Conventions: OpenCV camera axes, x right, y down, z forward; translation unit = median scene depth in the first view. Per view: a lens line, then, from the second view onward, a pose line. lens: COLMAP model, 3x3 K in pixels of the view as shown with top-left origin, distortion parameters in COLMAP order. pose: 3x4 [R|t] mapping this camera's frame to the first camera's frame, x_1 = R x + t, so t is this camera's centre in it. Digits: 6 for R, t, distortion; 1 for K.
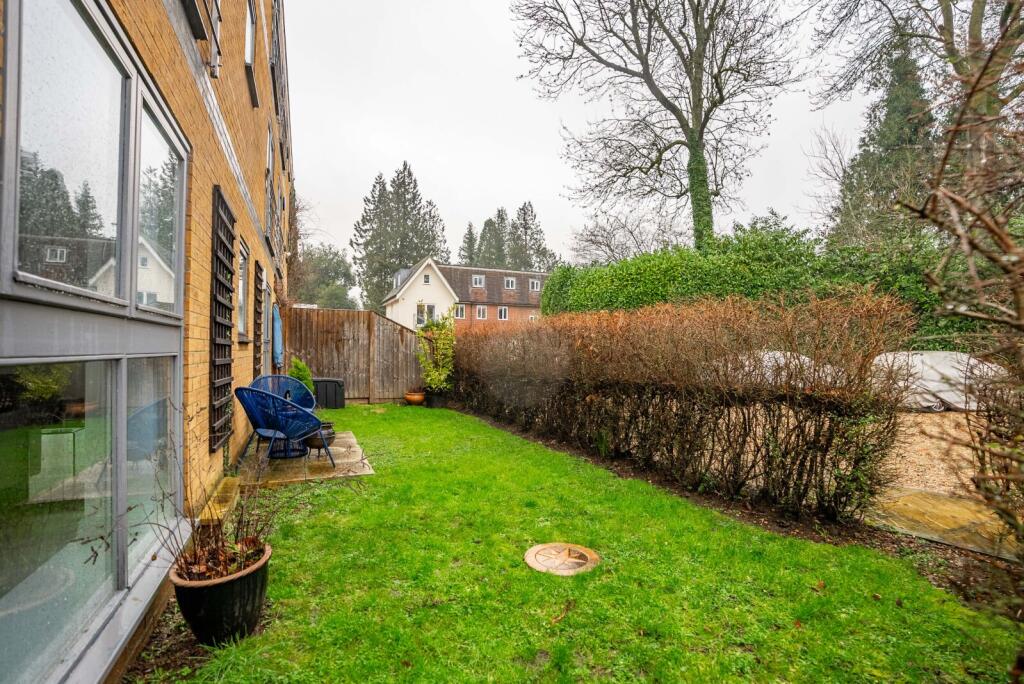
lens RADIAL K [[476.8, 0, 512.0], [0, 476.8, 342.0], [0, 0, 1]] dist [-0.003679, -0.000130]
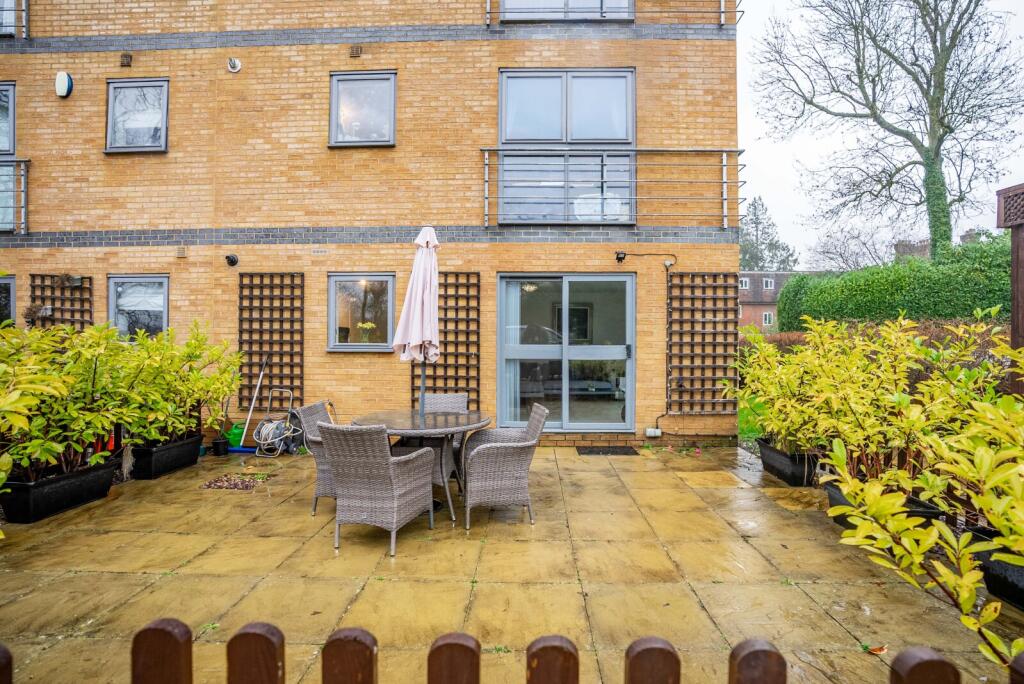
lens RADIAL K [[476.0, 0, 513.1], [0, 476.0, 339.5], [0, 0, 1]] dist [-0.064891, 0.024385]
pose [[0.902877, -0.001409, -0.429897, -0.036998], [0.007608, 0.999890, 0.012702, -0.021911], [0.429832, -0.014739, 0.902789, -0.384067]]
